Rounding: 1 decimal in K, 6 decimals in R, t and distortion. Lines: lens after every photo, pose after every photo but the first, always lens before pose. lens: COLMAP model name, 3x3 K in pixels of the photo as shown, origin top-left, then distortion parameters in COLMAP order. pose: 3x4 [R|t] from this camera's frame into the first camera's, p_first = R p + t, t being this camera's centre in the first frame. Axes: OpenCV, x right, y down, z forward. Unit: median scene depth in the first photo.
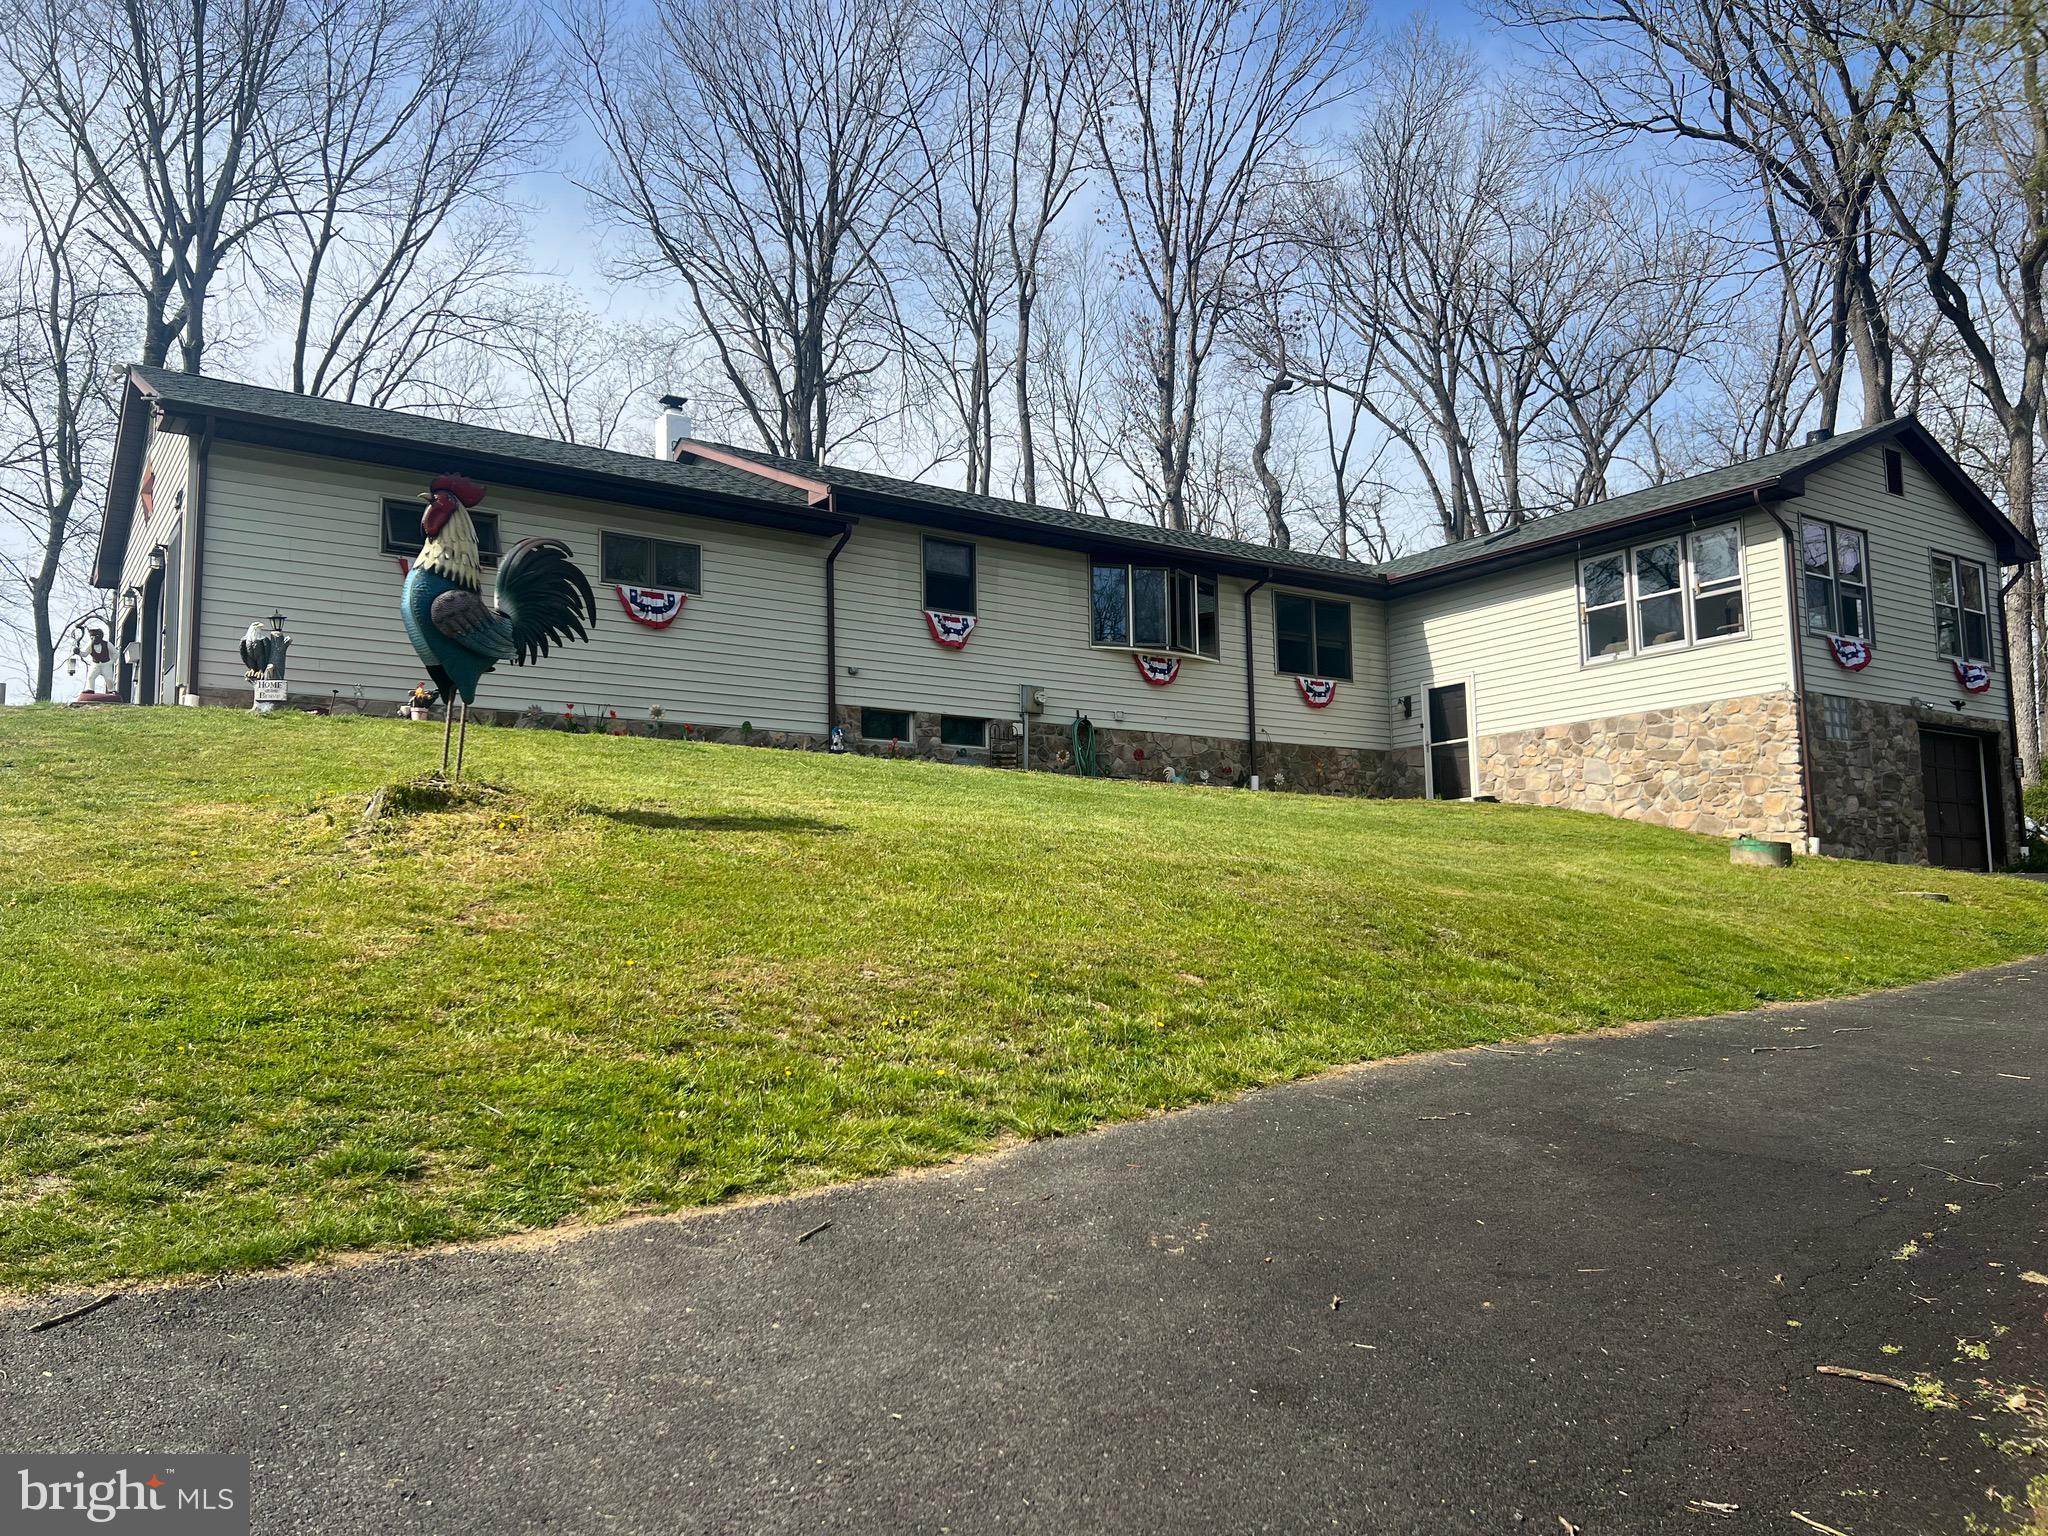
lens RADIAL K [[1541.3, 0, 1025.3], [0, 1541.3, 777.8], [0, 0, 1]] dist [0.063183, -0.069323]
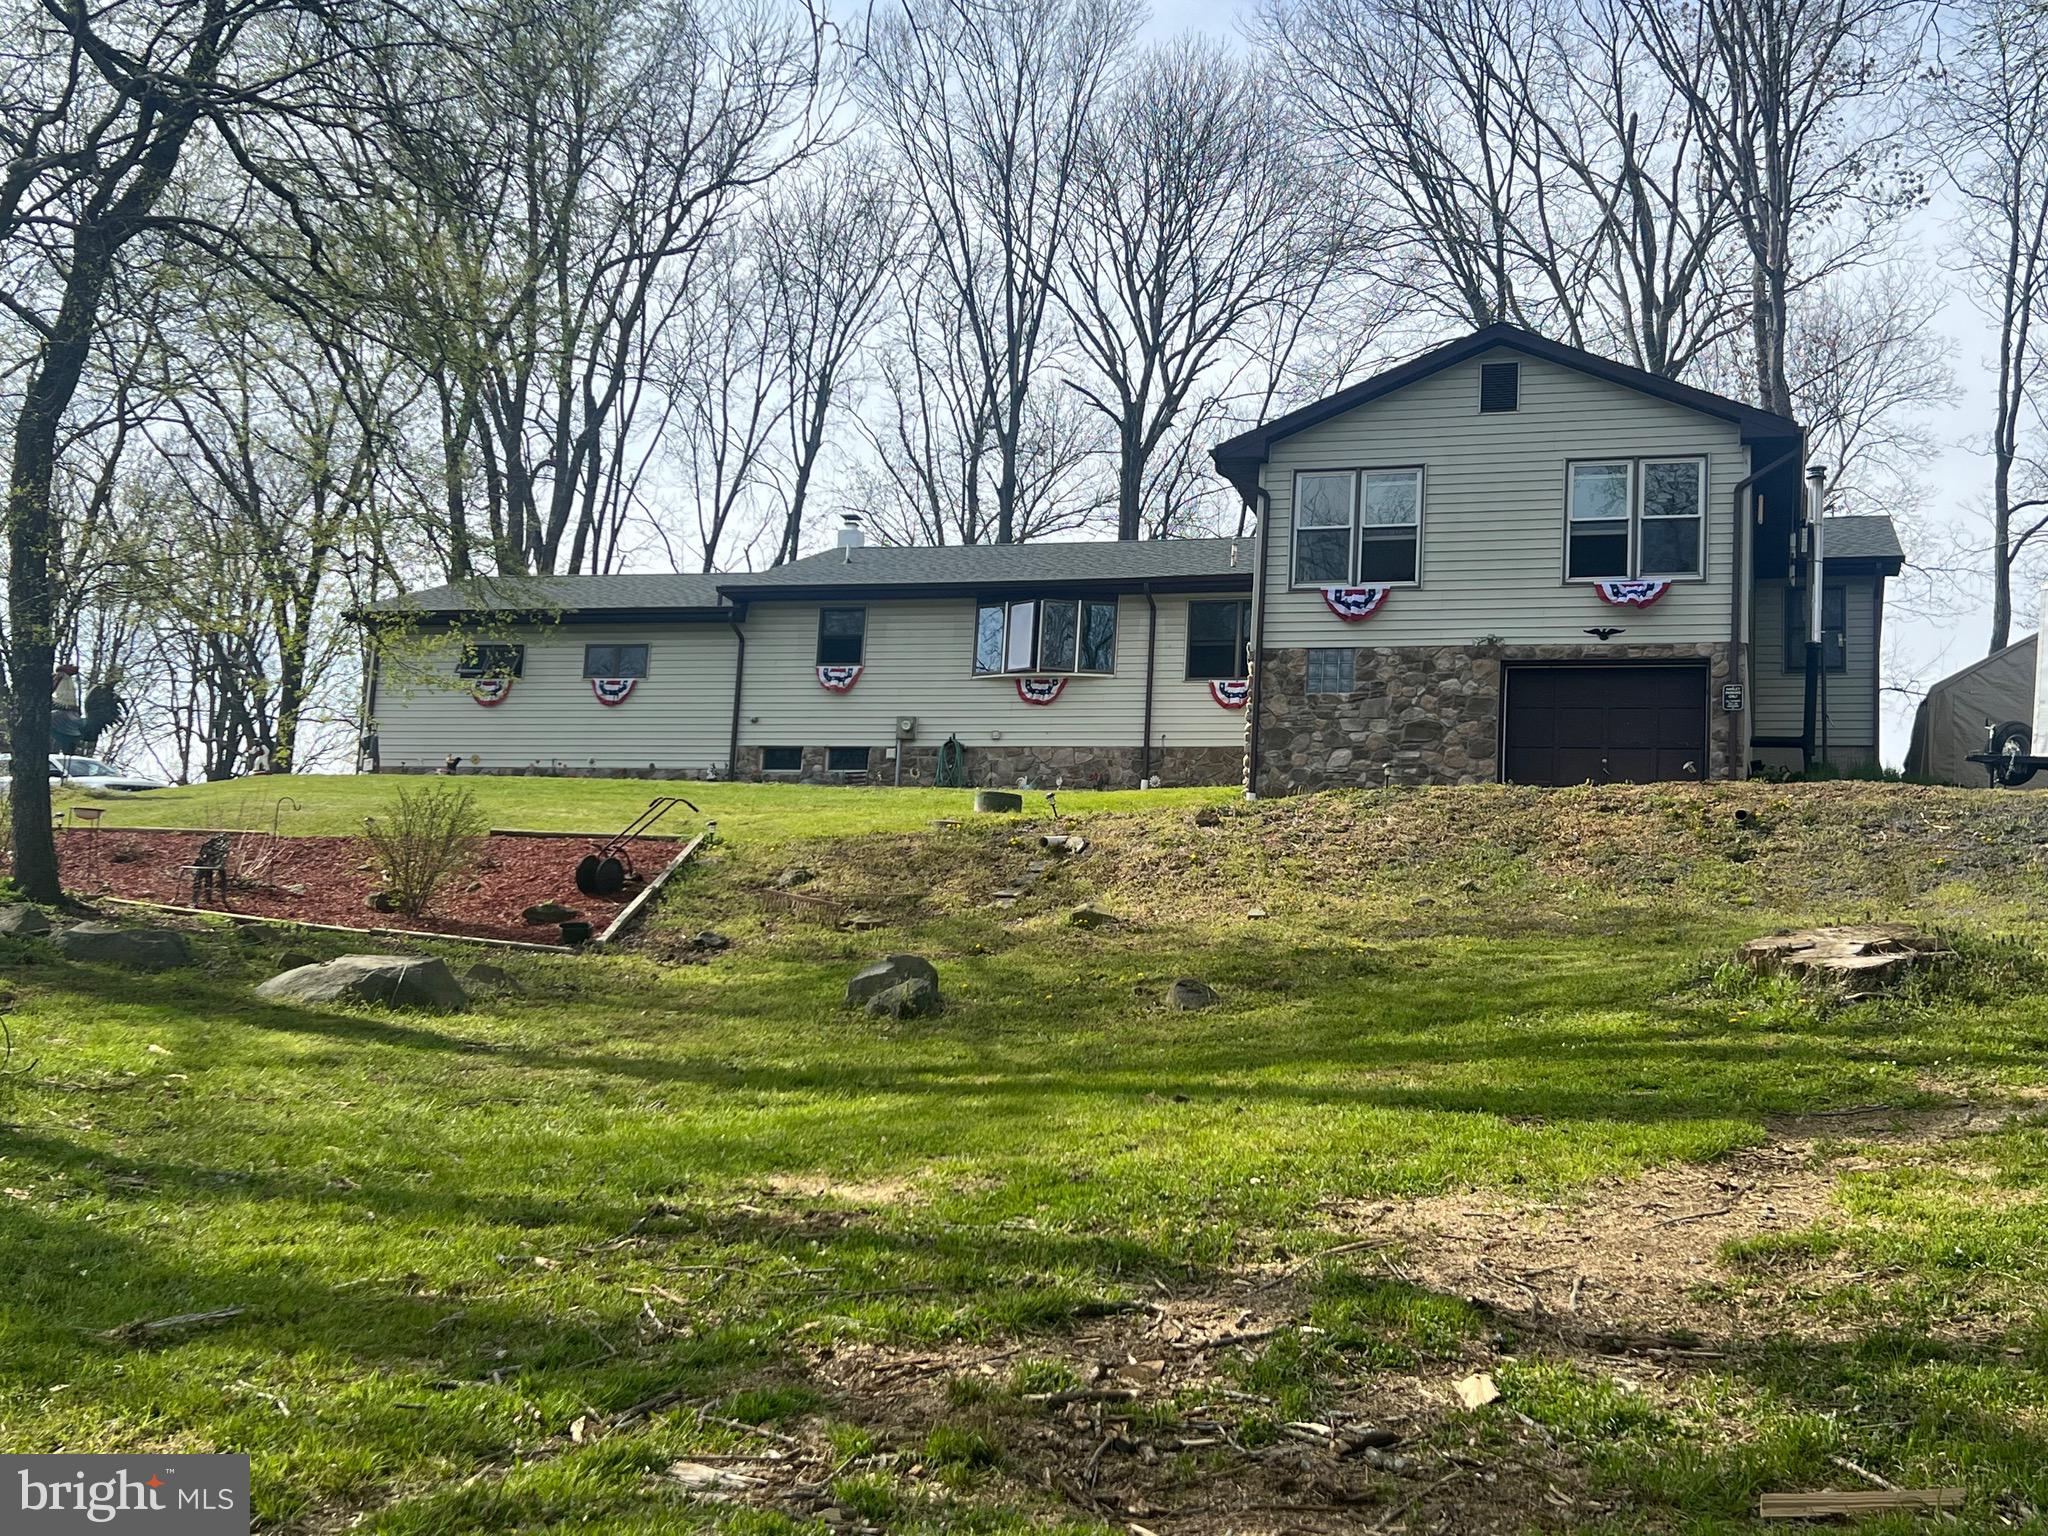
lens RADIAL K [[2357.7, 0, 1024.0], [0, 2357.7, 768.0], [0, 0, 1]] dist [-0.004056, -0.003576]
pose [[0.608254, -0.080783, -0.789621, 1.376543], [0.020759, 0.996086, -0.085915, 0.127475], [0.793471, 0.035866, 0.607551, -0.034560]]
